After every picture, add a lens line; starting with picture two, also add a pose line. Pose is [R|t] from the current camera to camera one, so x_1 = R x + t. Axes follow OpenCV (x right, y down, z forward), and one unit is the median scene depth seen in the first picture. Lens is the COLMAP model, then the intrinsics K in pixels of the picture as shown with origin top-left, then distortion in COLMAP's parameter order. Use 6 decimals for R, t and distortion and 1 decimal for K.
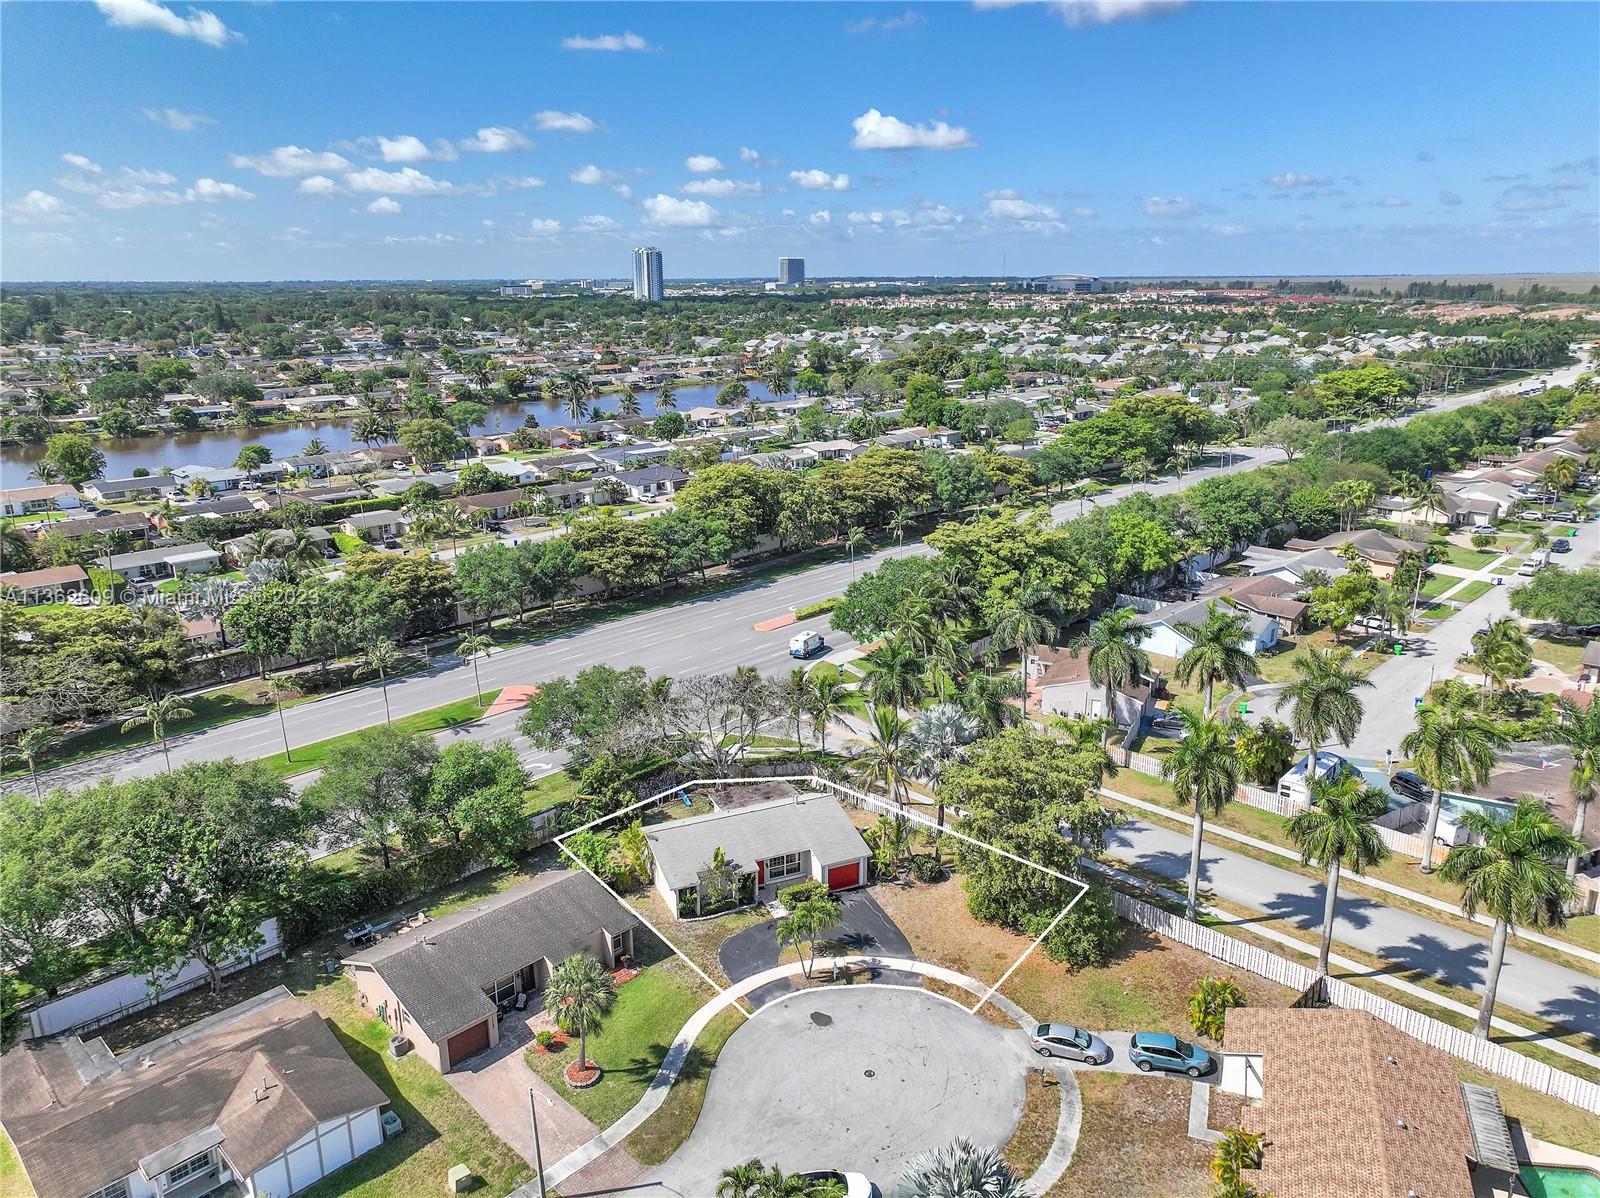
lens RADIAL K [[1125.3, 0, 800.0], [0, 1125.3, 599.0], [0, 0, 1]] dist [0.002561, 0.002111]
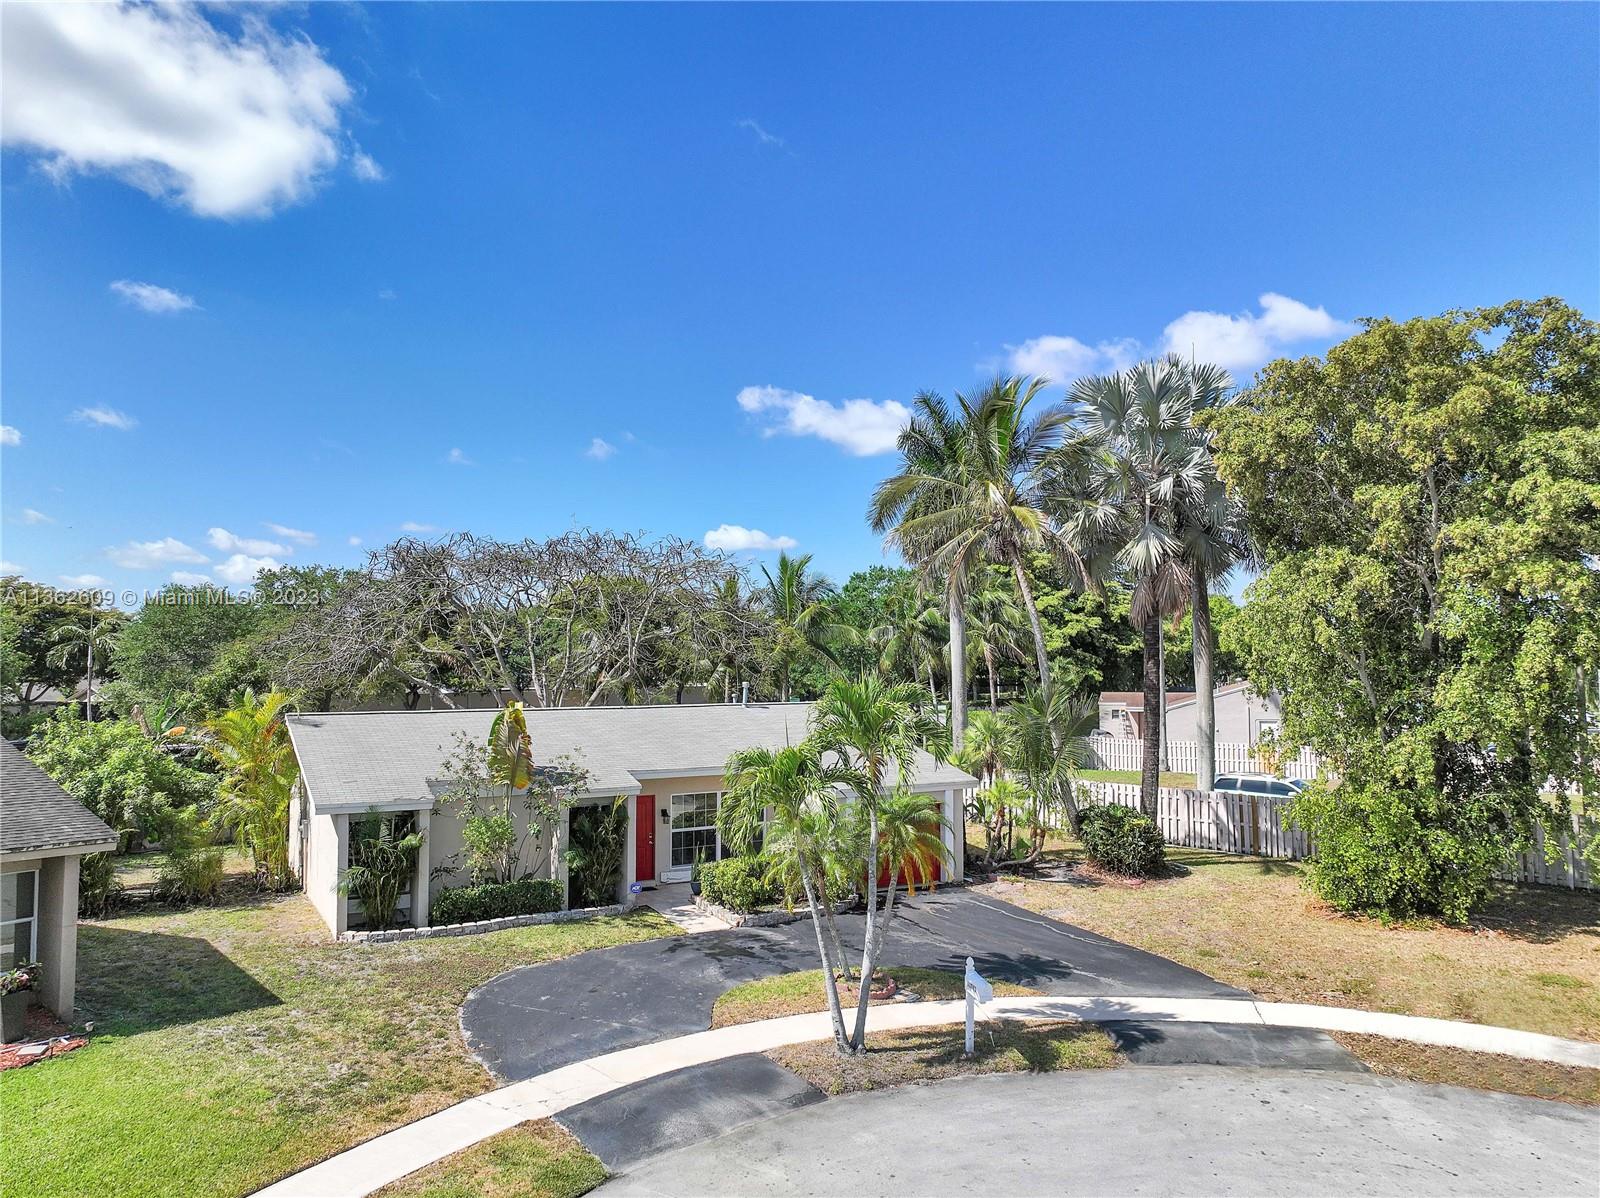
lens RADIAL K [[1125.3, 0, 800.0], [0, 1125.3, 599.0], [0, 0, 1]] dist [0.002561, 0.002111]
pose [[0.994731, 0.012962, 0.101695, -0.026031], [0.022202, 0.941197, -0.337129, 0.309322], [-0.100084, 0.337611, 0.935950, 0.719369]]
